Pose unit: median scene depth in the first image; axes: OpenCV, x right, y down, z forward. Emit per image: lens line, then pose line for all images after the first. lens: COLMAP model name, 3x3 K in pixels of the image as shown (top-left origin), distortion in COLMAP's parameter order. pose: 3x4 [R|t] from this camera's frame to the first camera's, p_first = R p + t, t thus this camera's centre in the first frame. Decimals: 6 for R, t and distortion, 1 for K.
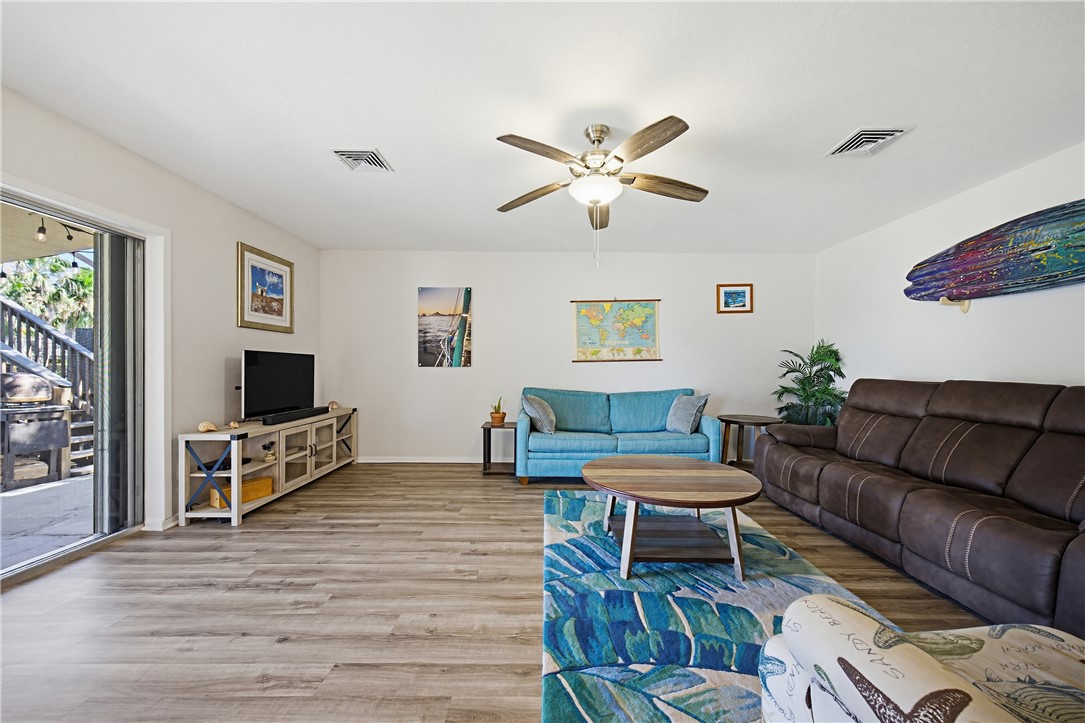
lens RADIAL K [[394.1, 0, 551.9], [0, 394.1, 367.4], [0, 0, 1]] dist [0.005259, 0.000071]
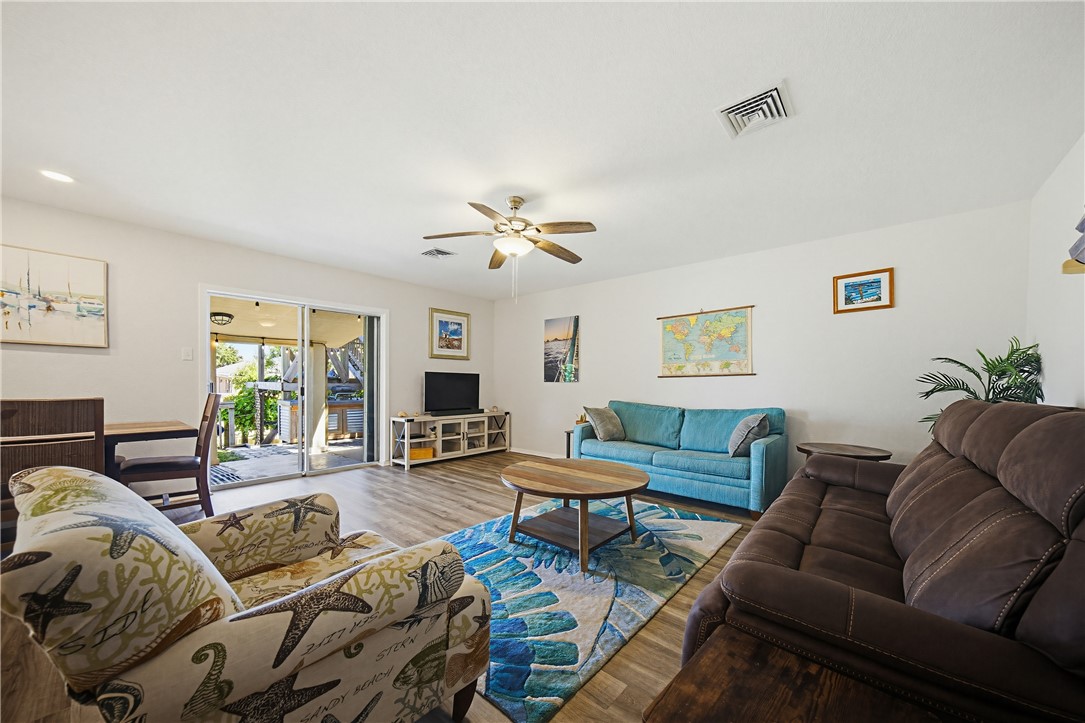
lens RADIAL K [[394.1, 0, 549.4], [0, 394.1, 382.4], [0, 0, 1]] dist [0.005259, 0.000071]
pose [[0.757360, 0.001095, -0.652996, 0.580914], [-0.004775, 0.999981, -0.003861, 0.004976], [0.652980, 0.006043, 0.757351, 0.046723]]
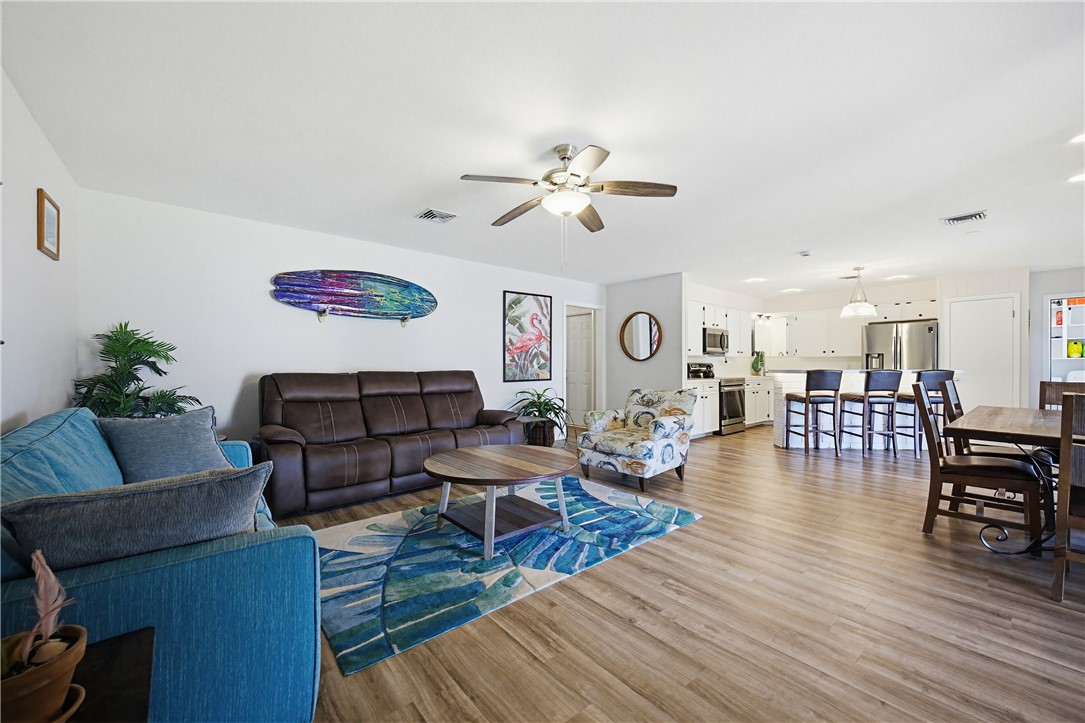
lens RADIAL K [[428.9, 0, 537.8], [0, 428.9, 364.7], [0, 0, 1]] dist [0.010390, -0.000039]
pose [[-0.629908, -0.006688, 0.776641, -0.418674], [-0.007033, 0.999971, 0.002907, -0.001858], [-0.776638, -0.003630, -0.629936, 0.990482]]
